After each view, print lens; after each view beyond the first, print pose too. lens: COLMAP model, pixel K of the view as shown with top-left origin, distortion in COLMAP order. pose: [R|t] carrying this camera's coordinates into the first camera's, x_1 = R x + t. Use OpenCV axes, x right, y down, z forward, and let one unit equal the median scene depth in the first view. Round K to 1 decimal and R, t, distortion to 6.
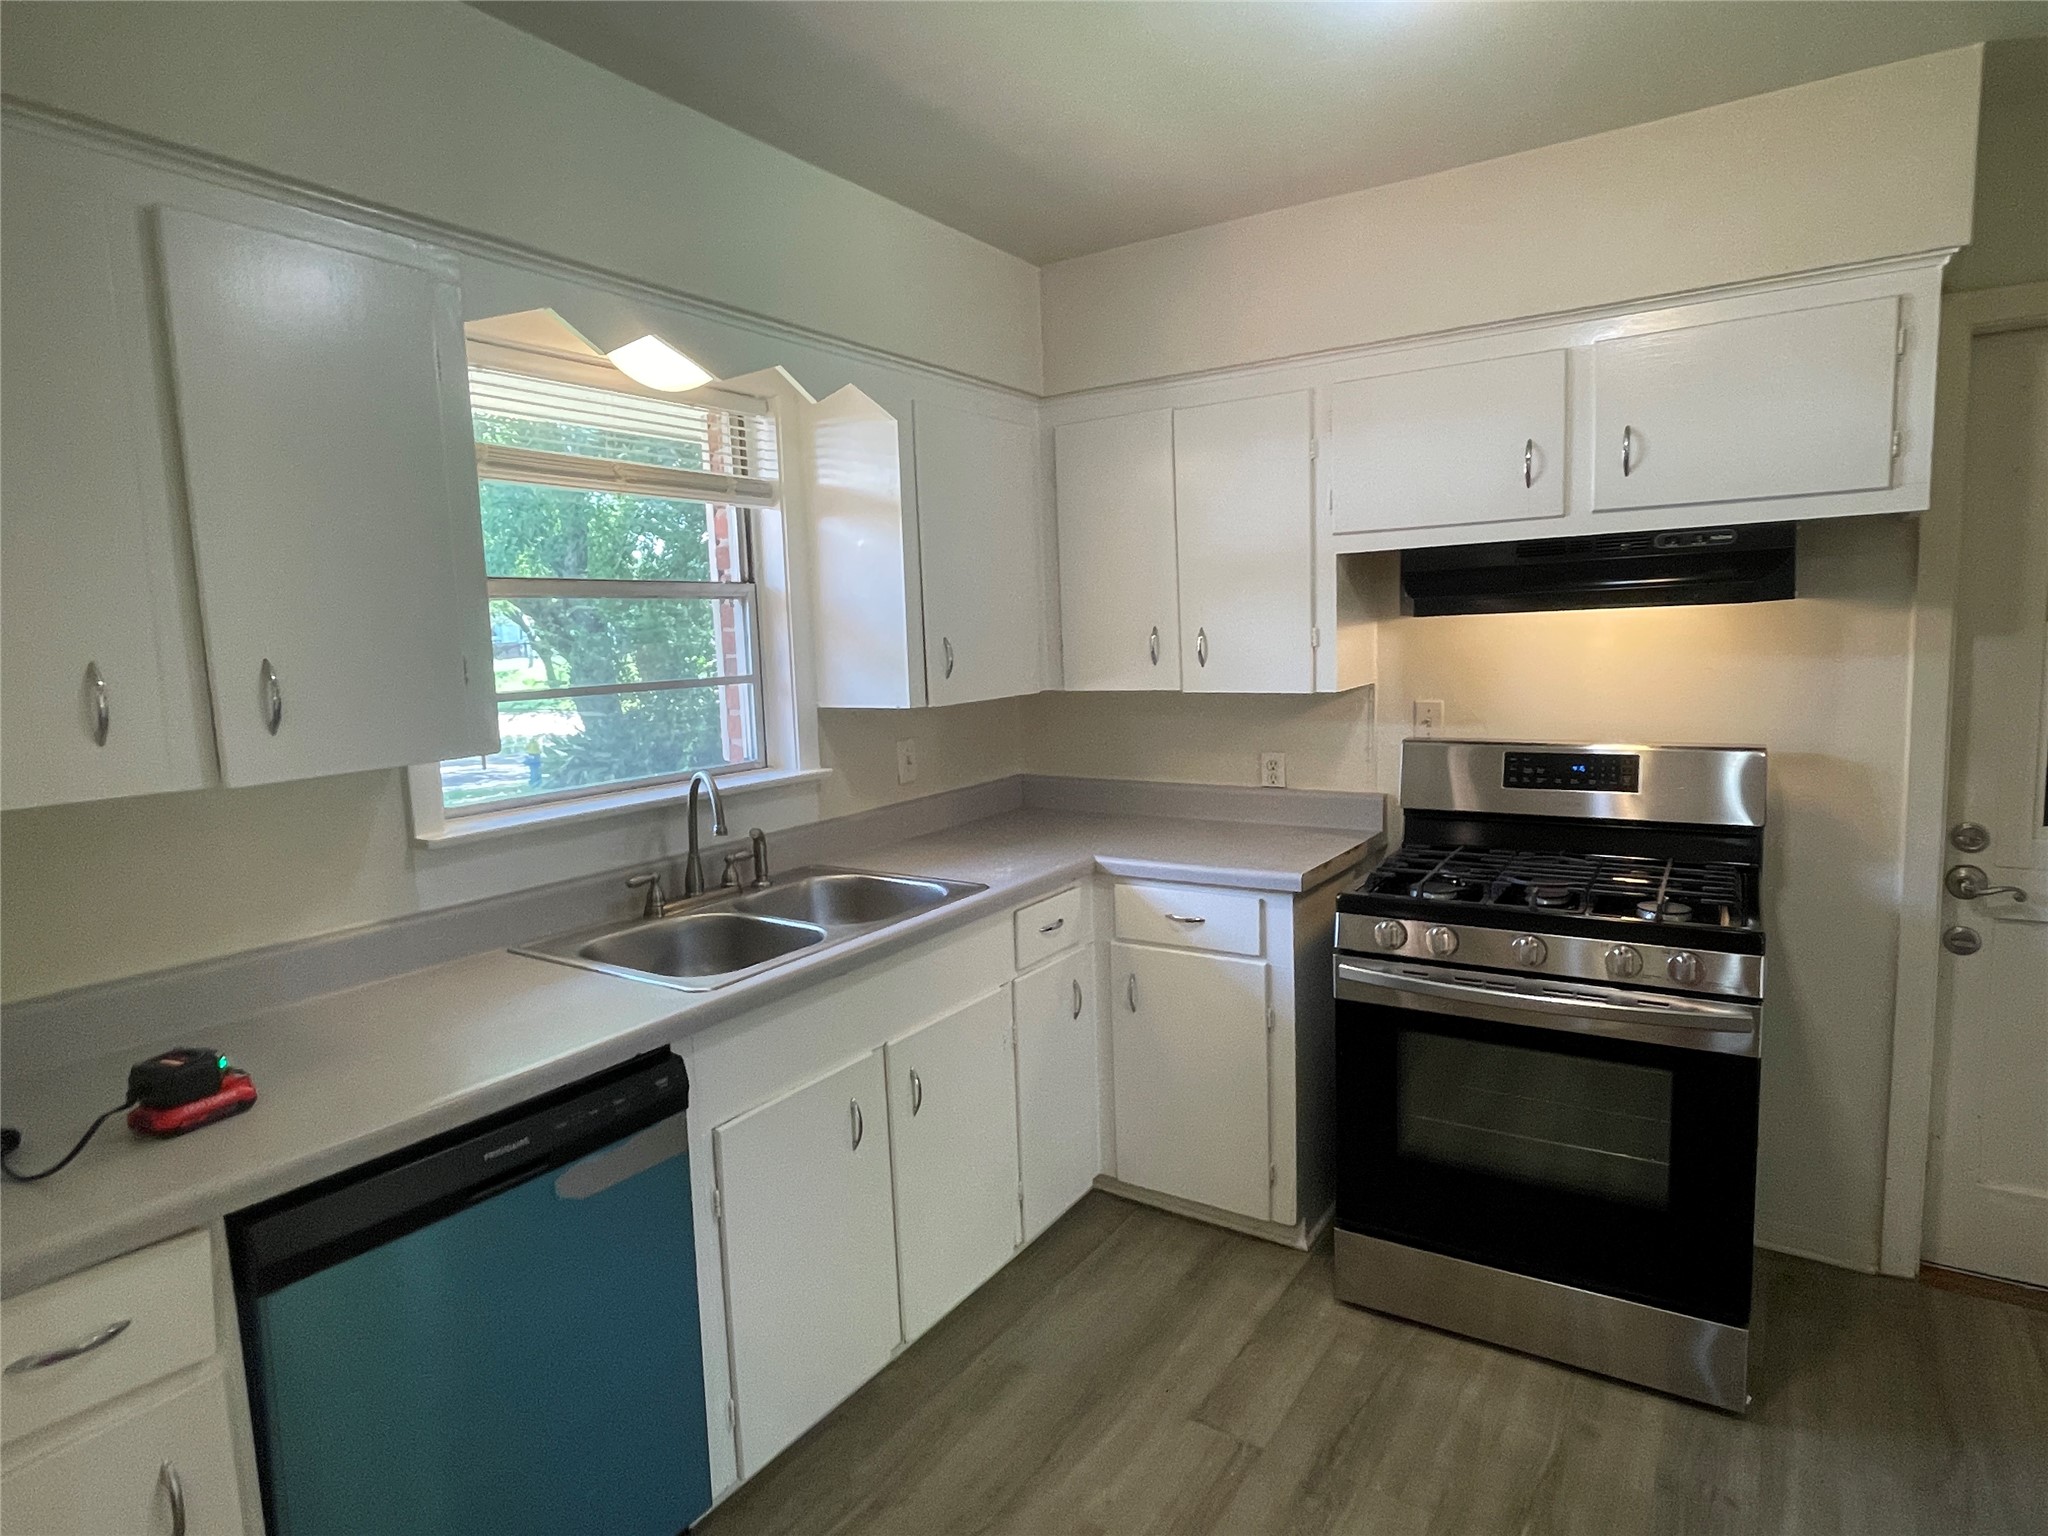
lens RADIAL K [[1132.7, 0, 1005.8], [0, 1132.7, 765.9], [0, 0, 1]] dist [-0.006268, -0.002812]
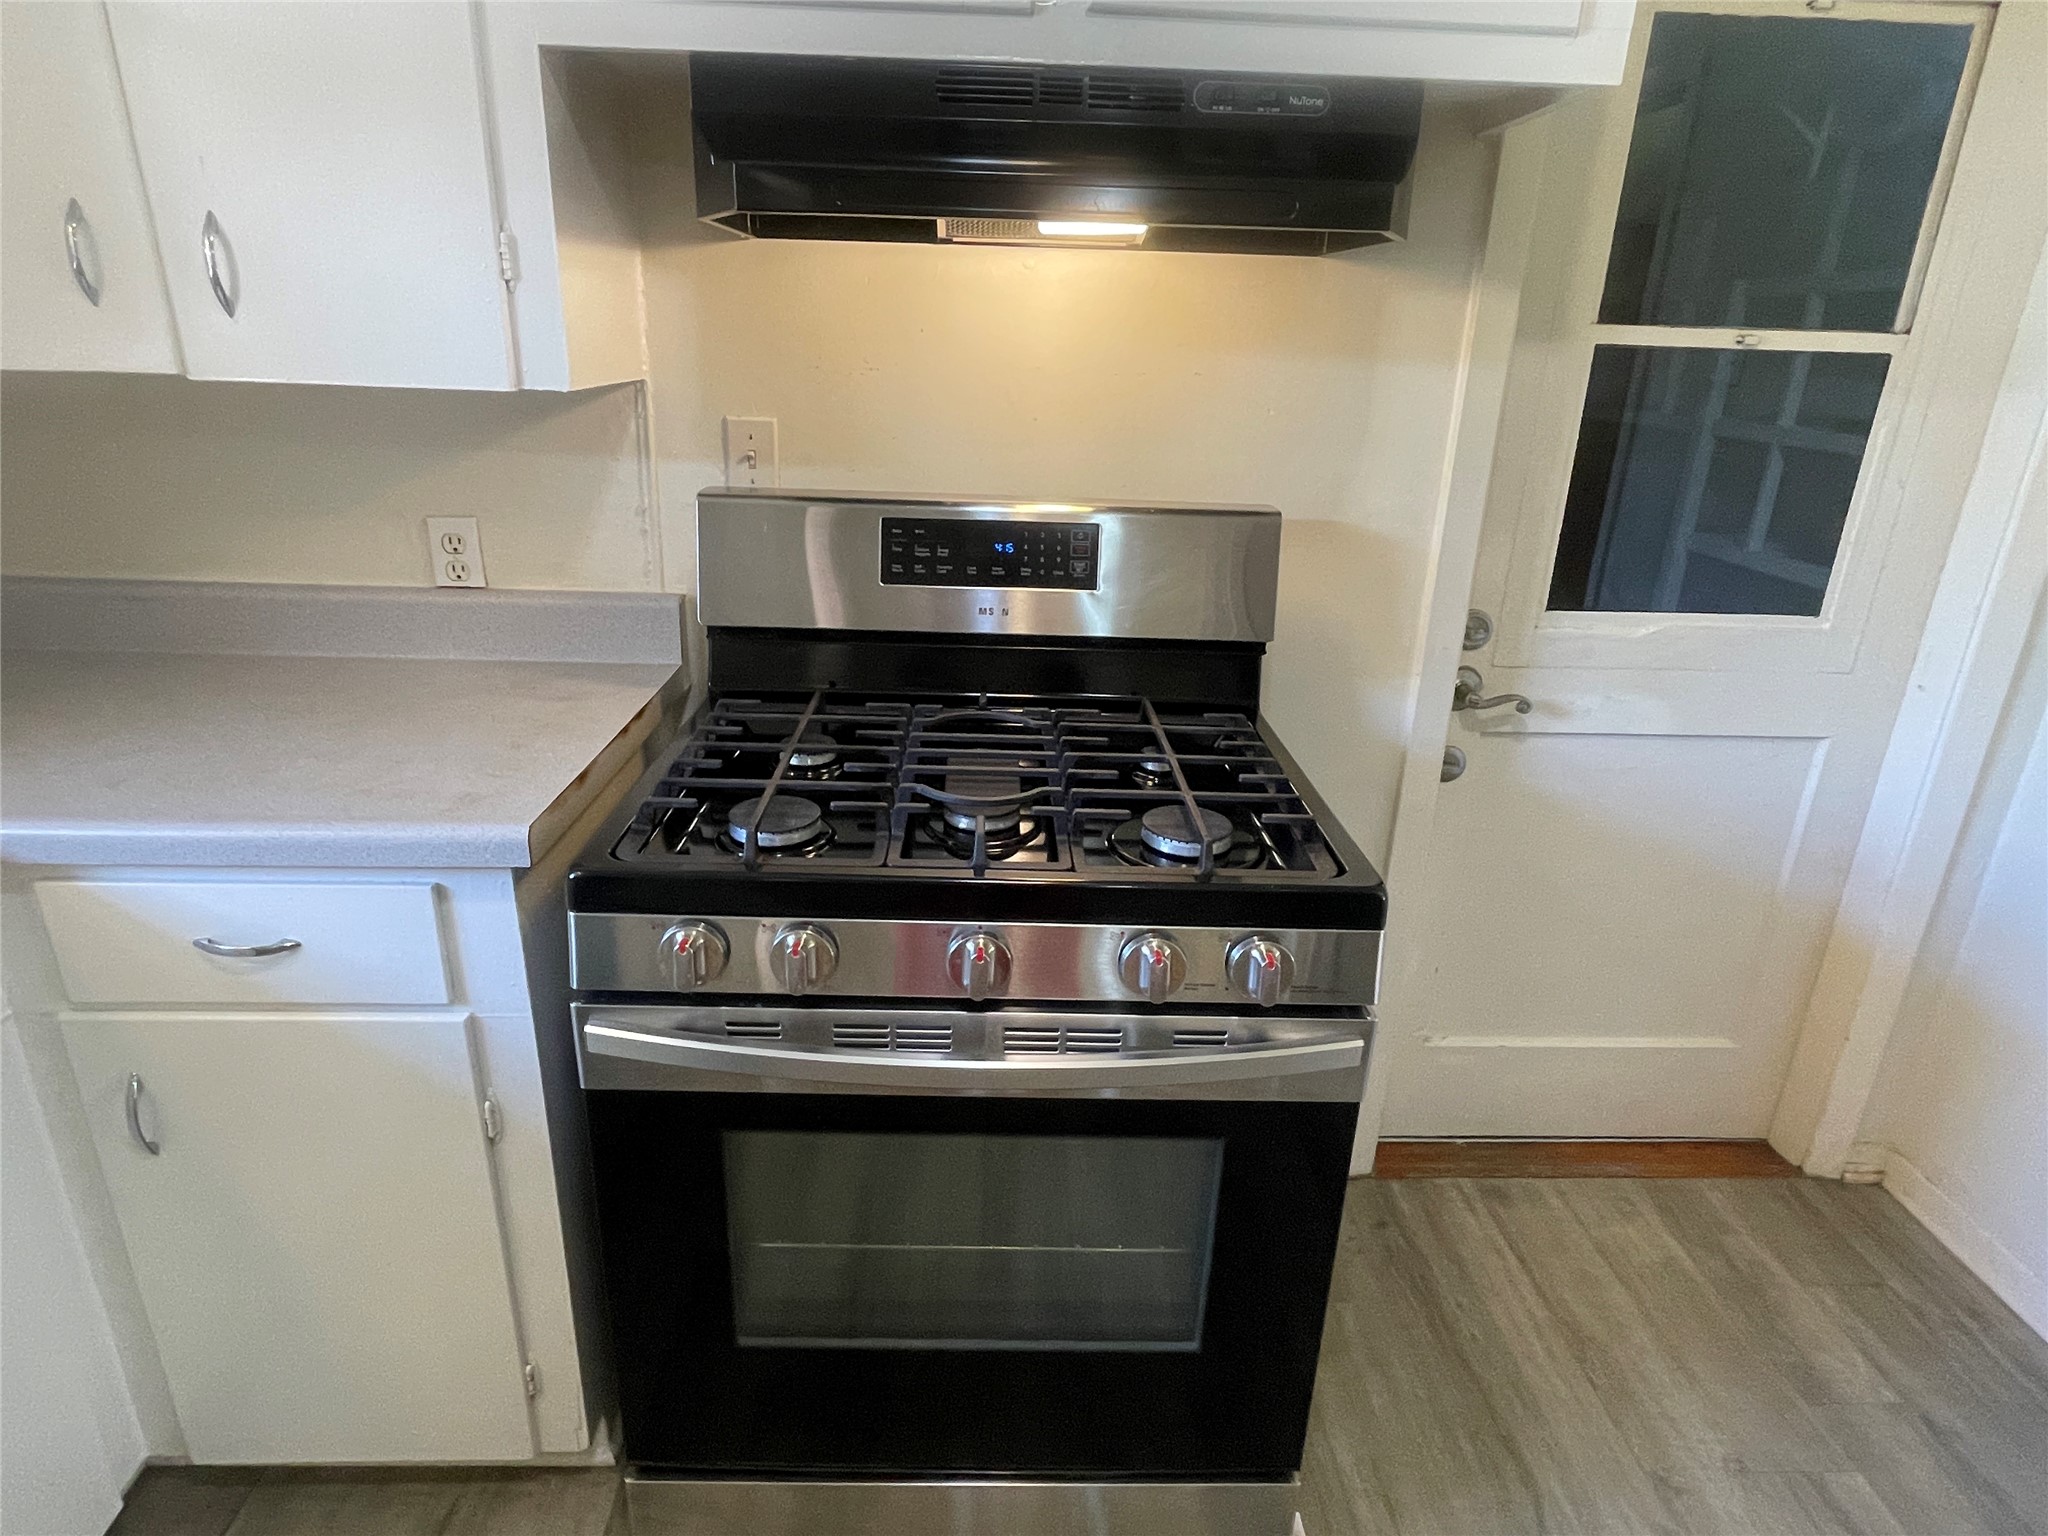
lens RADIAL K [[1132.7, 0, 1005.8], [0, 1132.7, 765.9], [0, 0, 1]] dist [-0.006268, -0.002812]
pose [[0.798320, -0.140912, 0.585516, 0.144997], [0.008481, 0.974775, 0.223029, -0.018434], [-0.602174, -0.173083, 0.779377, 0.514951]]
